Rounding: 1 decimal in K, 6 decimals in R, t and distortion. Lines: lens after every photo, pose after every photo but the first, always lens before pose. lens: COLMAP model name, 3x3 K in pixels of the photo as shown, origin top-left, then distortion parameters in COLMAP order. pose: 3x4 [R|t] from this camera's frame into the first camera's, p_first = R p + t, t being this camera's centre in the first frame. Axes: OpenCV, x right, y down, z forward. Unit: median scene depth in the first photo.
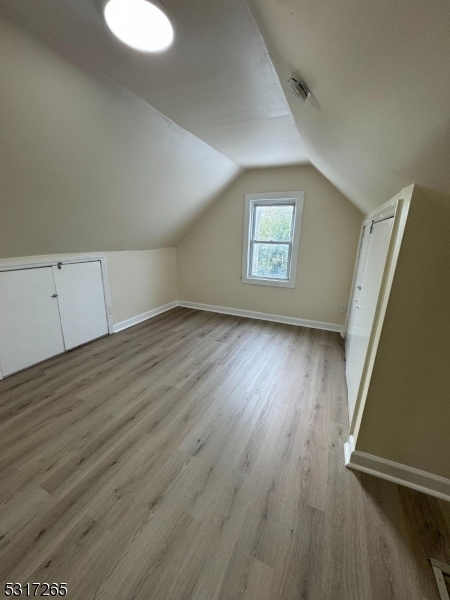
lens RADIAL K [[240.2, 0, 225.0], [0, 240.2, 300.0], [0, 0, 1]] dist [-0.000118, 0.000023]
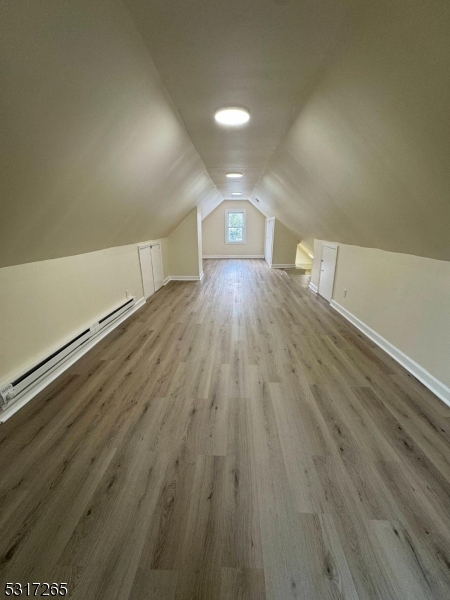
lens RADIAL K [[240.2, 0, 225.0], [0, 240.2, 300.0], [0, 0, 1]] dist [-0.000118, 0.000023]
pose [[0.928181, -0.146527, 0.342068, -0.966718], [0.134250, 0.989163, 0.059436, 0.394000], [-0.347070, -0.009245, 0.937794, -1.487875]]
